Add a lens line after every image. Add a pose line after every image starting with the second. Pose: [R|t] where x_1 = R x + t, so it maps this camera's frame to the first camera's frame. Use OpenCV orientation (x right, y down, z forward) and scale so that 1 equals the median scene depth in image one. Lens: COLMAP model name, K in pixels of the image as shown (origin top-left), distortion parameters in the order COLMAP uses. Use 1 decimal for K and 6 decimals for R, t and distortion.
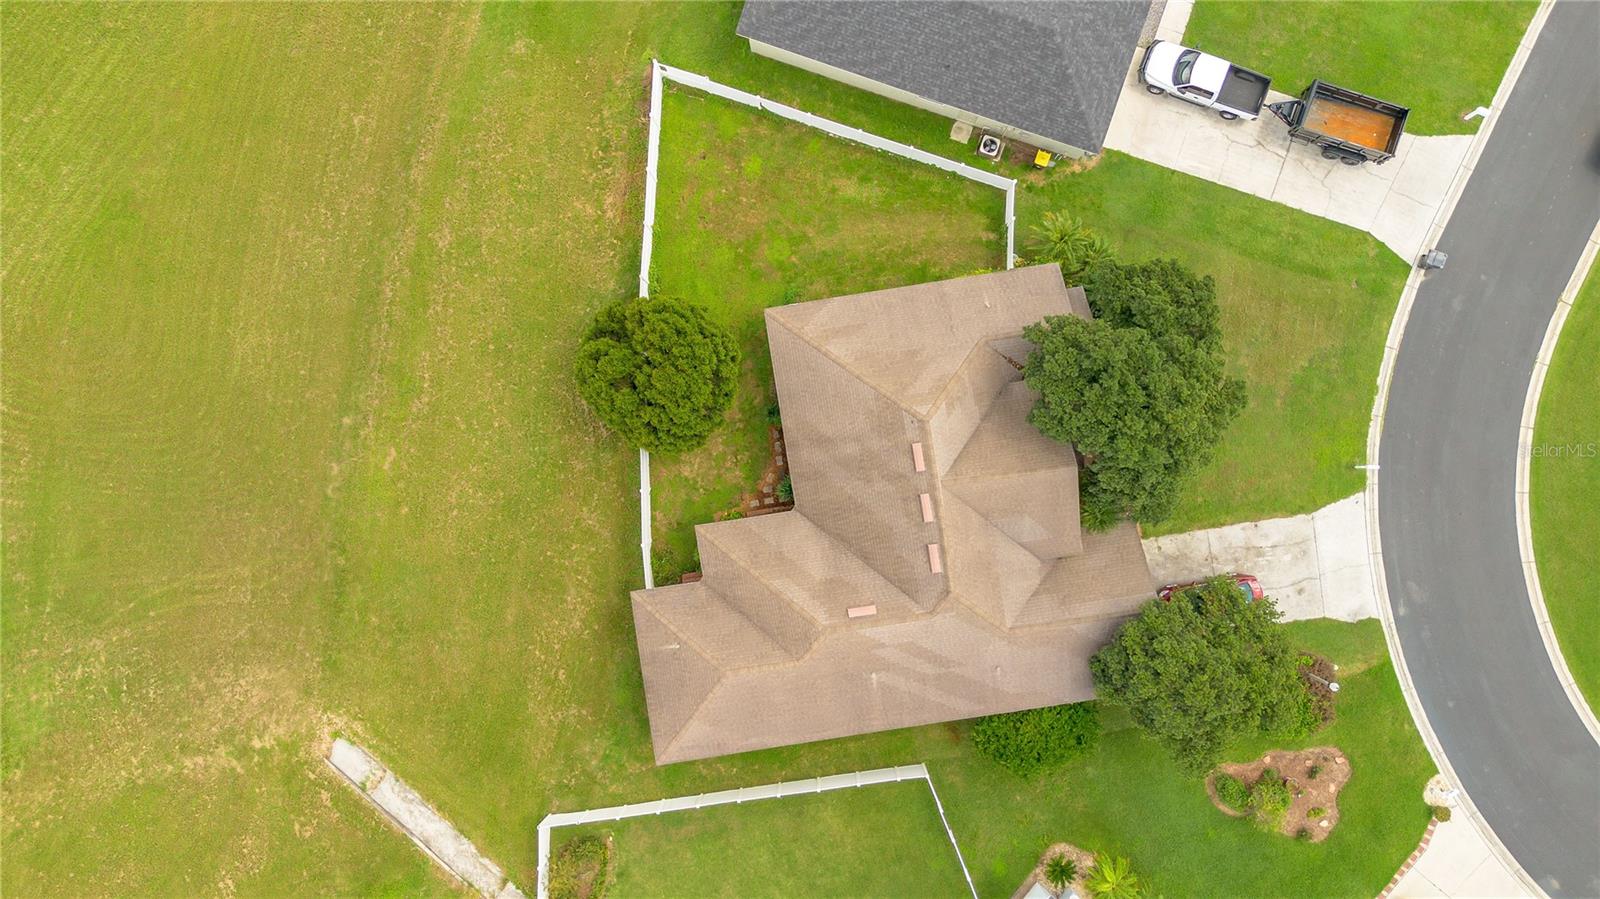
lens RADIAL K [[1147.9, 0, 801.7], [0, 1147.9, 440.7], [0, 0, 1]] dist [0.072980, -0.082231]
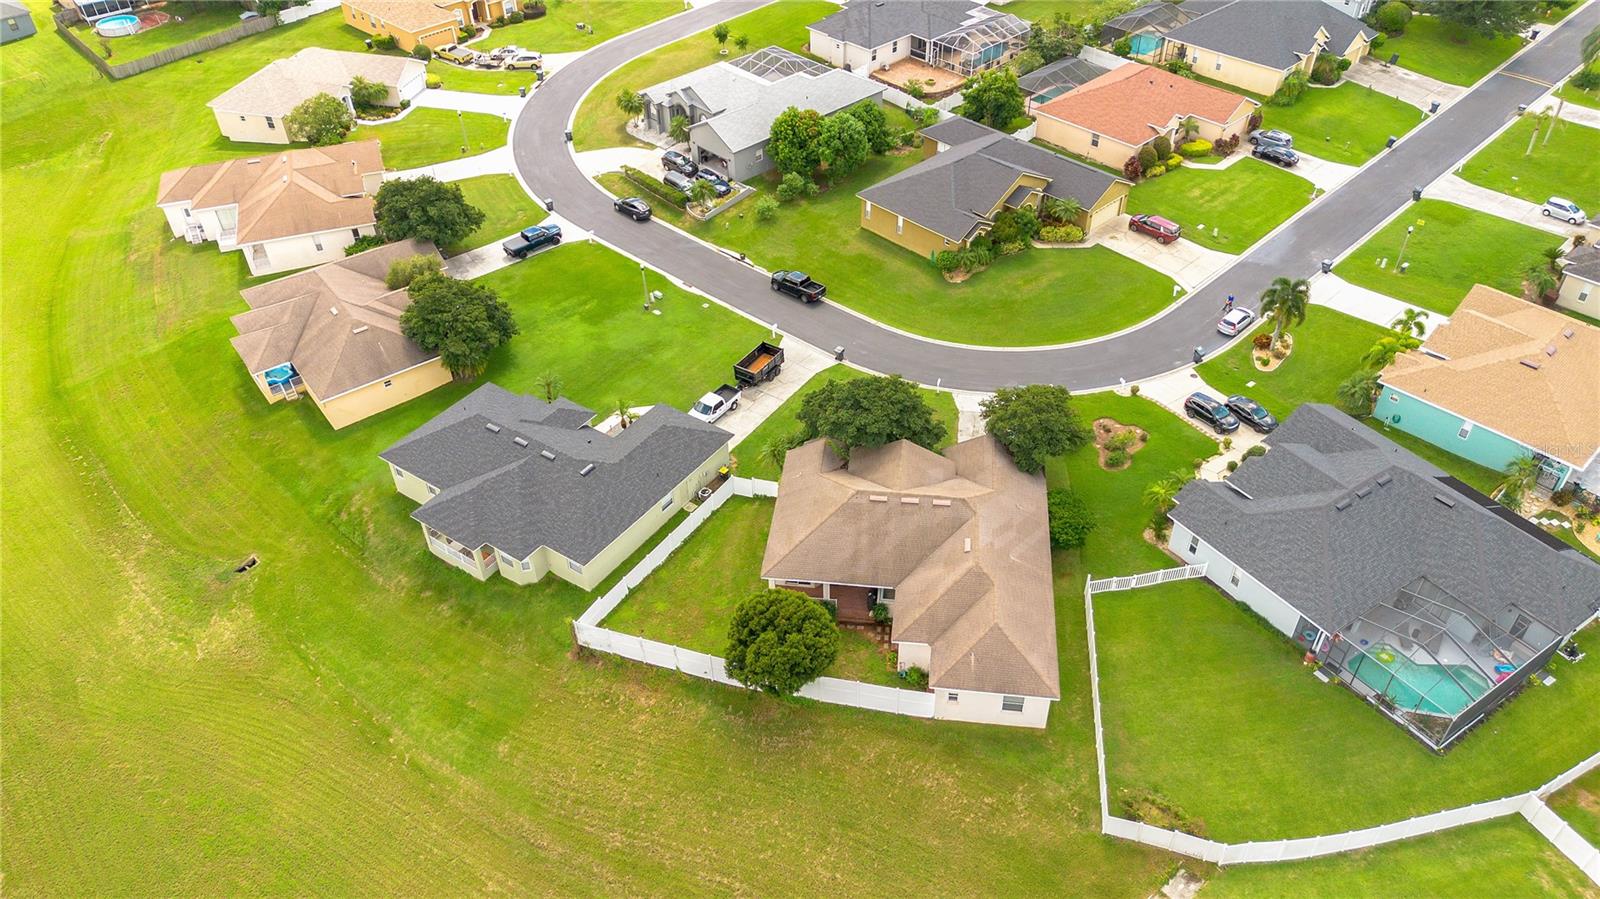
lens RADIAL K [[1147.9, 0, 801.7], [0, 1147.9, 440.7], [0, 0, 1]] dist [0.072980, -0.082231]
pose [[0.276298, -0.602381, 0.748863, -0.990092], [0.960818, 0.155225, -0.229638, 0.243965], [0.022087, 0.782970, 0.621667, -0.073326]]
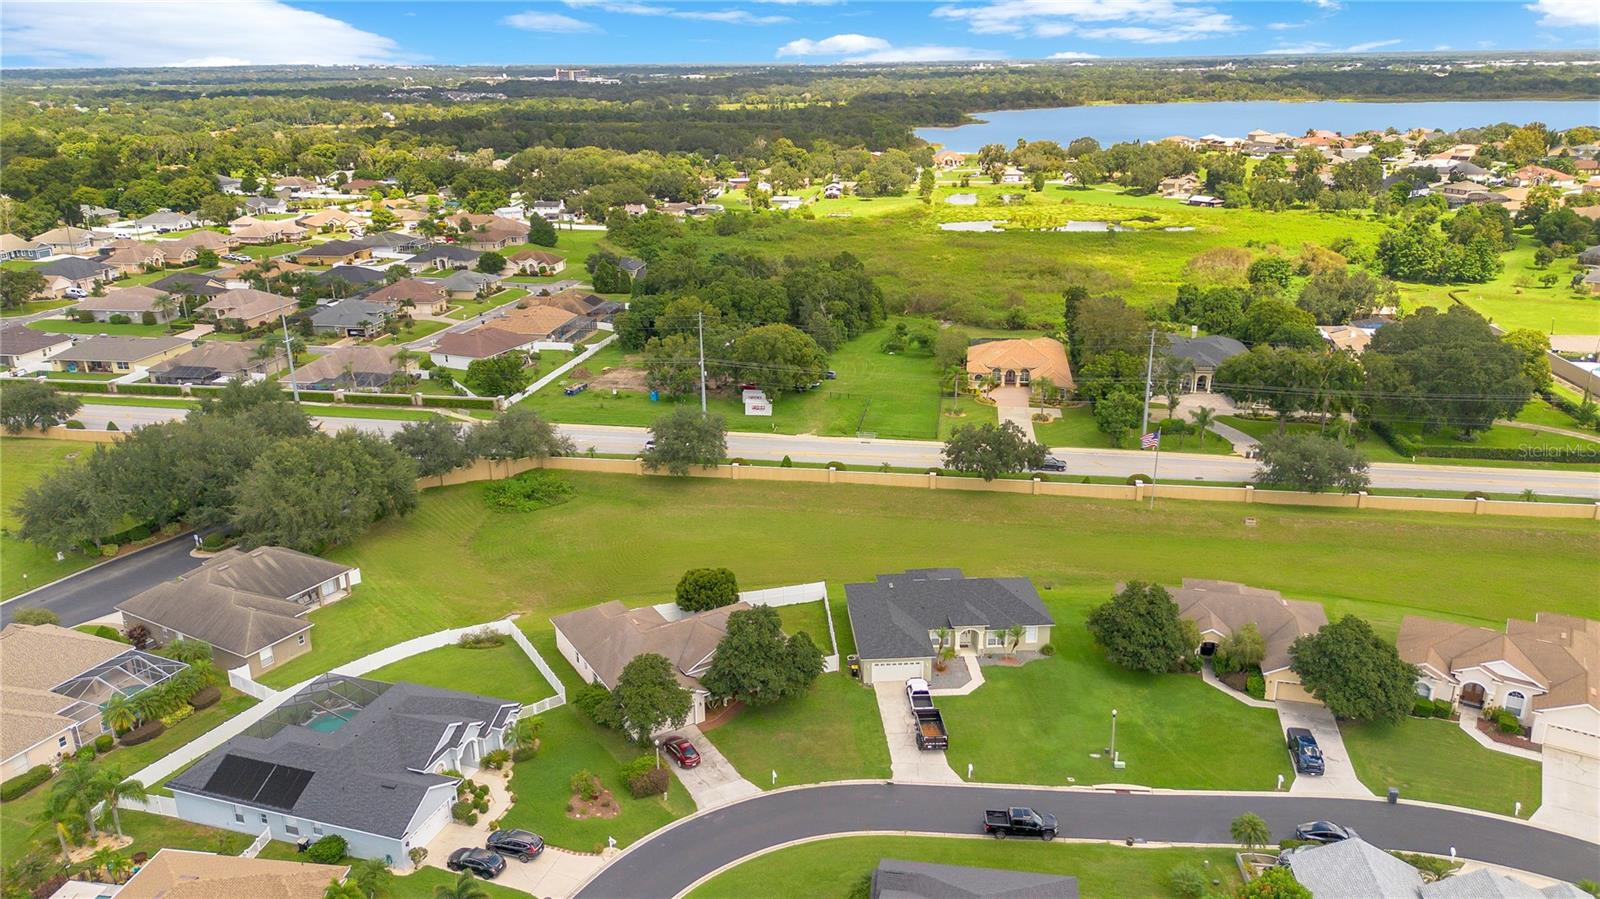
lens RADIAL K [[1143.8, 0, 801.8], [0, 1143.8, 410.6], [0, 0, 1]] dist [0.089538, -0.093054]
pose [[0.373711, 0.268704, -0.887772, 1.972421], [-0.927478, 0.119747, -0.354182, 0.562319], [0.011138, 0.955751, 0.293967, -0.105974]]
